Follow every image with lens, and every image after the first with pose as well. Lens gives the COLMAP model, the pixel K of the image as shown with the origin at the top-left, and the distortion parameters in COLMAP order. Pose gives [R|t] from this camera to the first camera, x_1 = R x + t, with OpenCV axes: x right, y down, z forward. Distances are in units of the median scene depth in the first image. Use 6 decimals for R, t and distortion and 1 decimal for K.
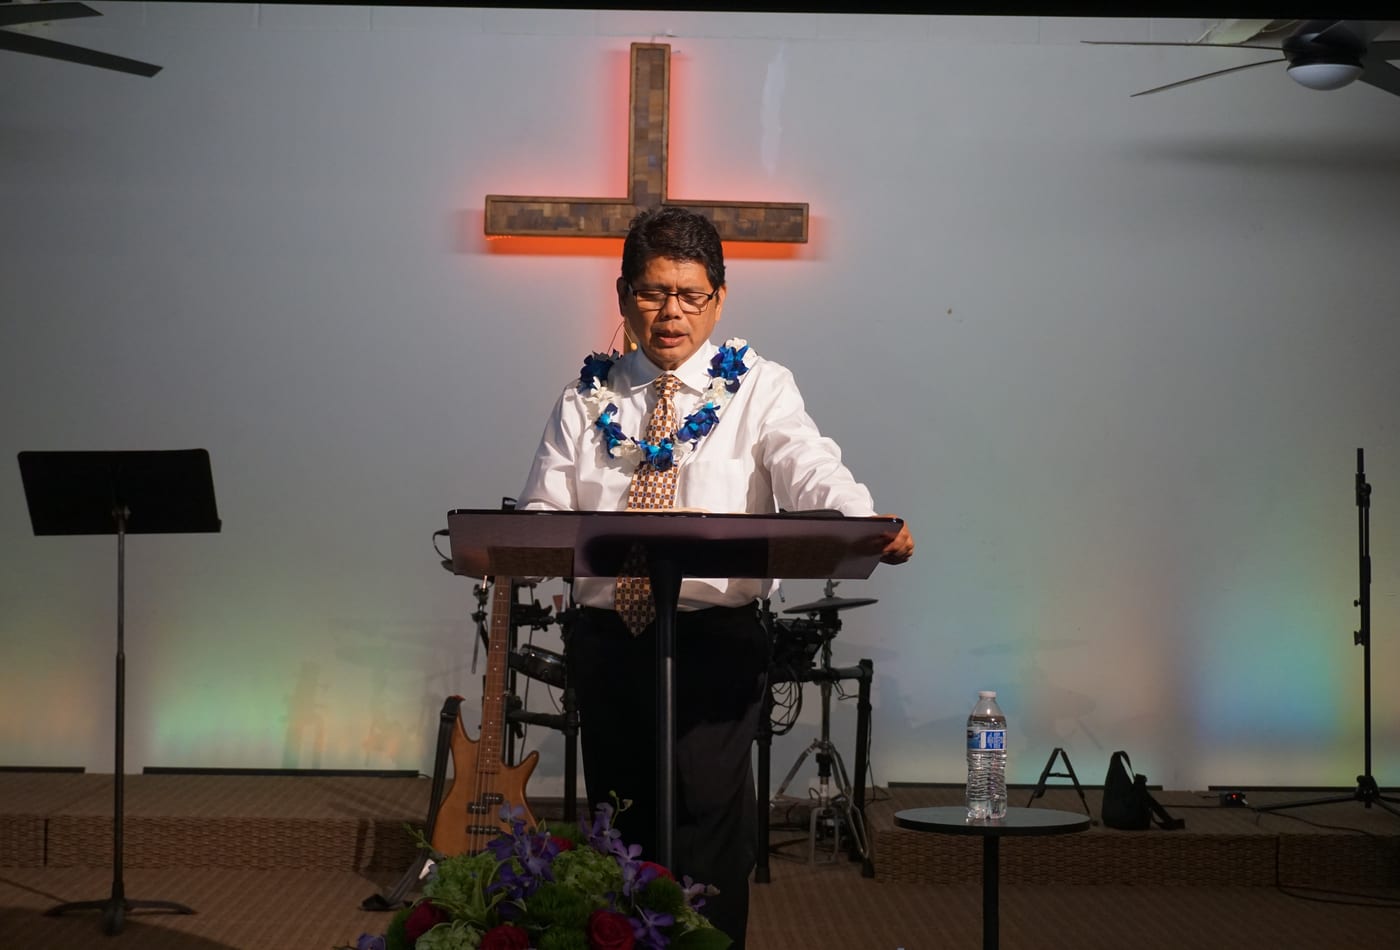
lens RADIAL K [[2323.1, 0, 664.9], [0, 2323.1, 473.3], [0, 0, 1]] dist [0.007483, -0.008727]
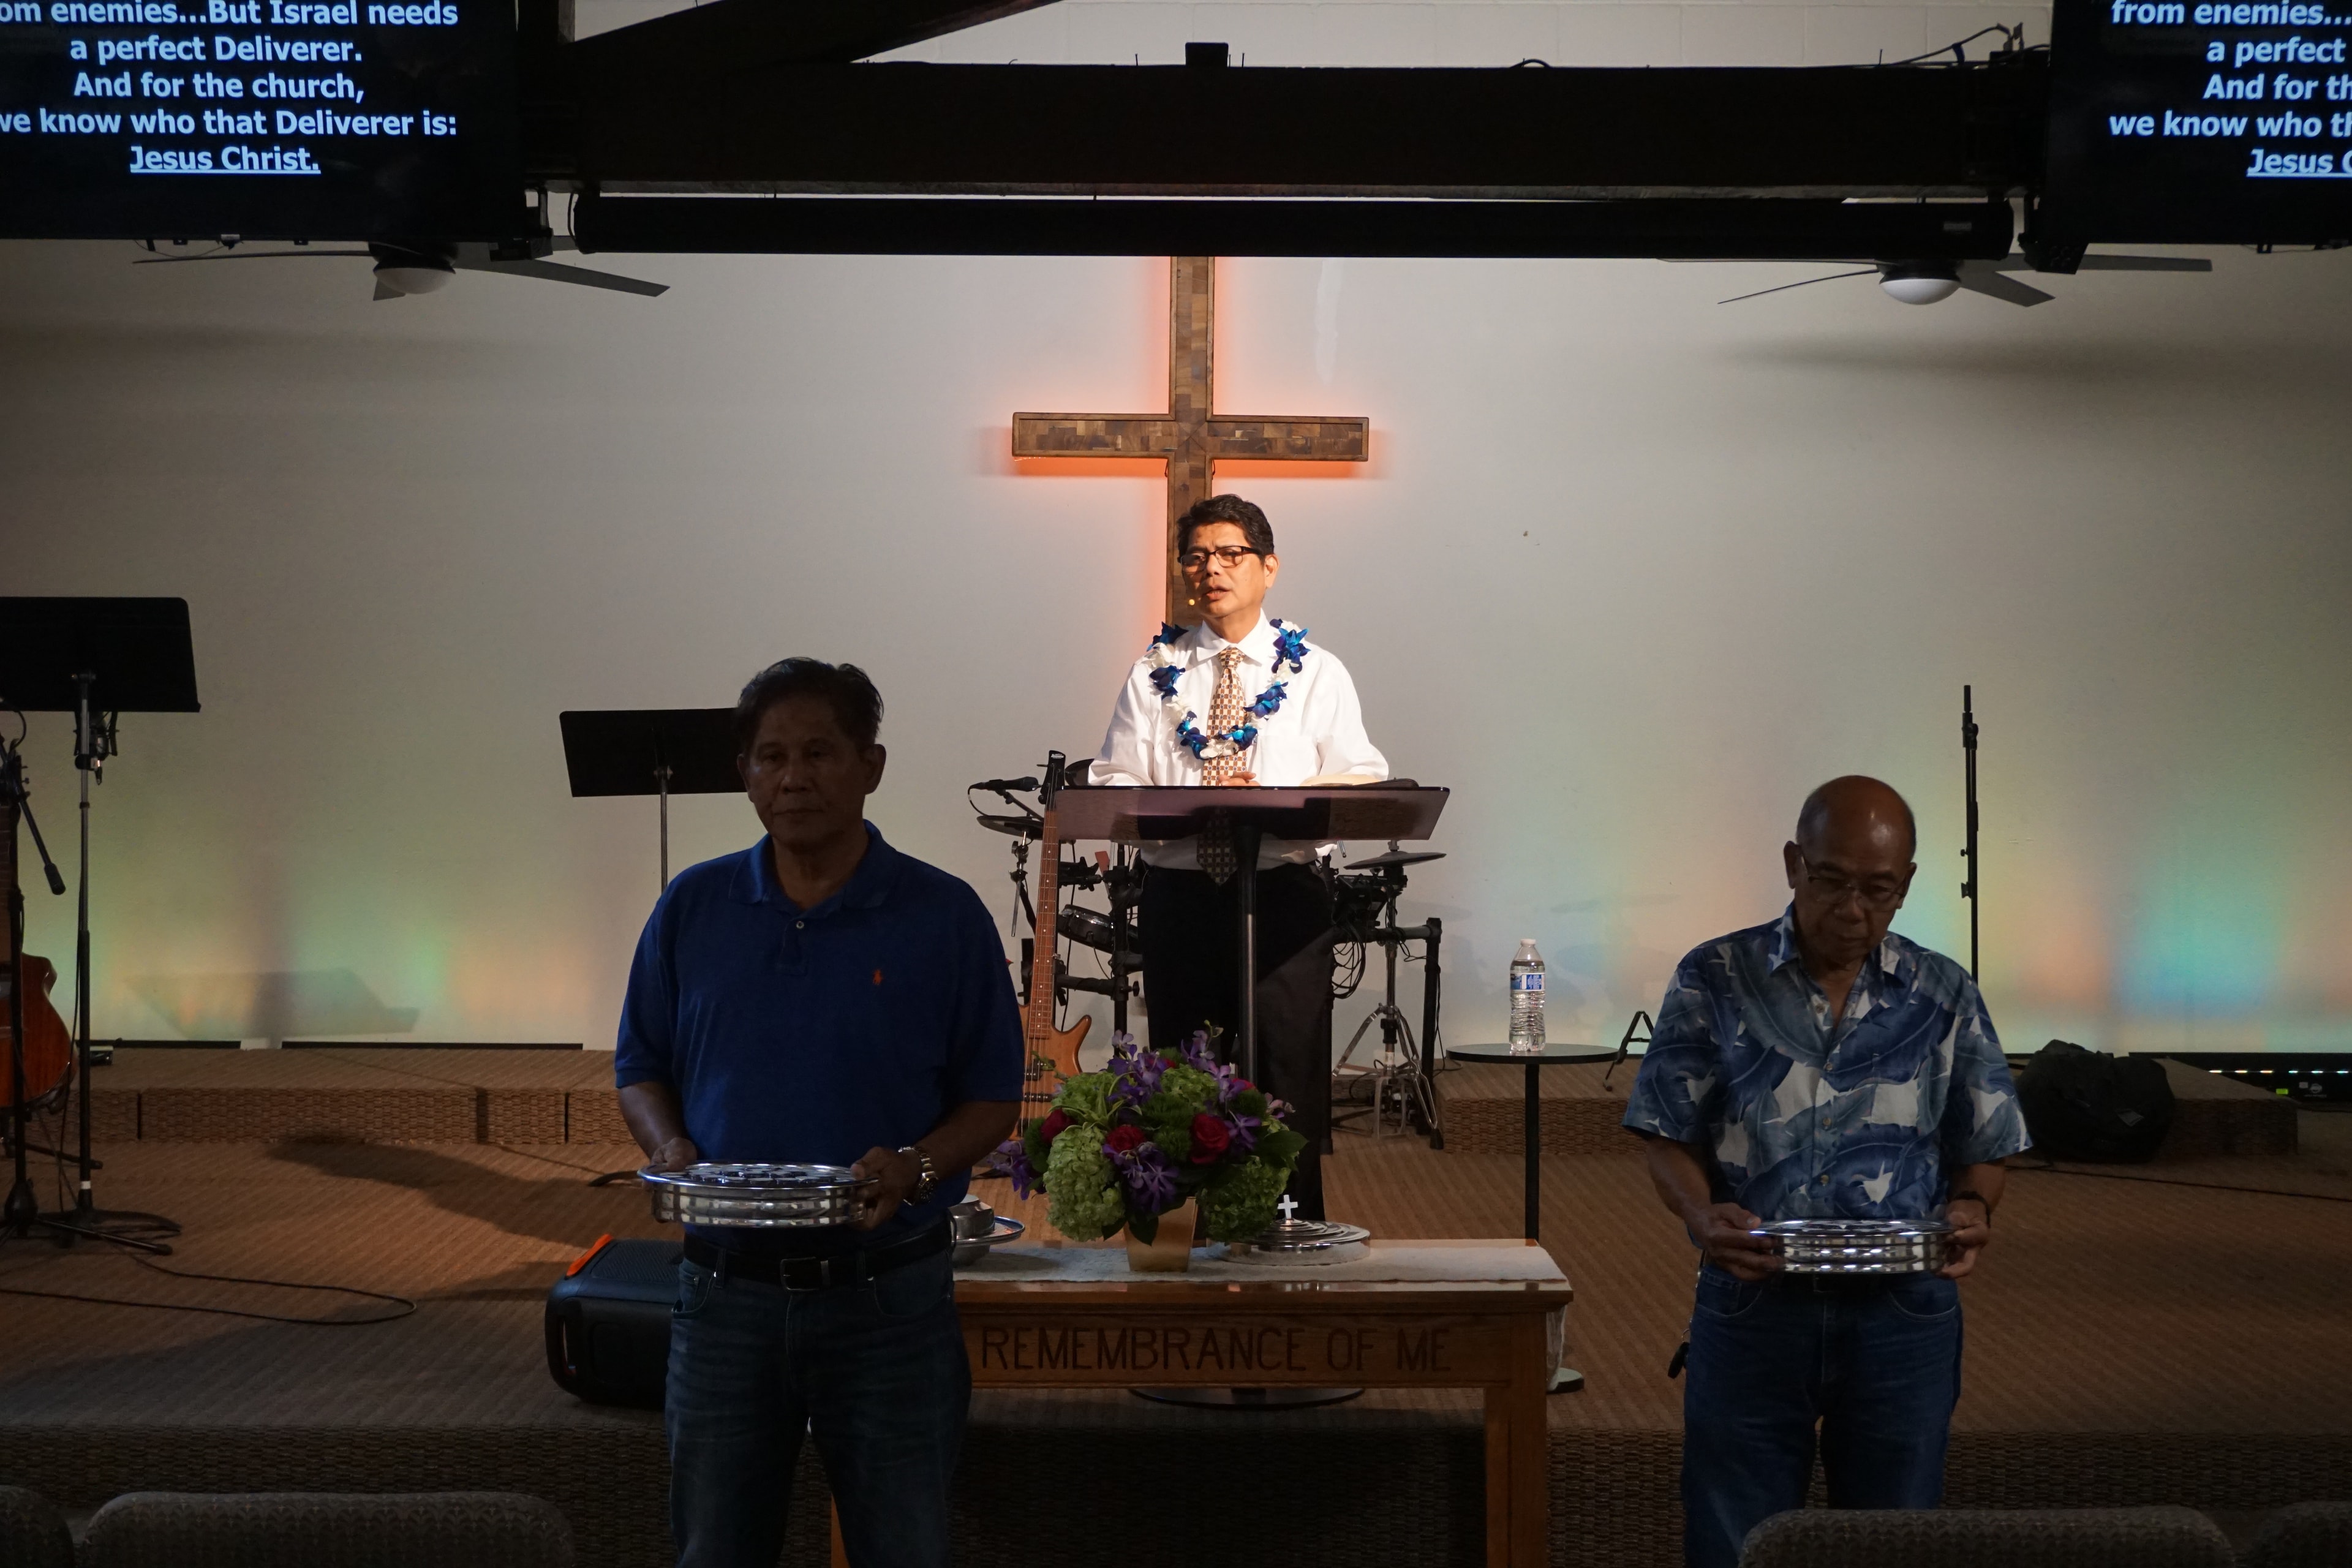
lens RADIAL K [[2865.1, 0, 1176.0], [0, 2865.1, 784.0], [0, 0, 1]] dist [-0.004168, 0.067121]
pose [[0.999935, -0.009087, -0.006932, -0.008608], [0.009295, 0.999488, 0.030603, -0.010051], [0.006650, -0.030666, 0.999508, -0.153325]]
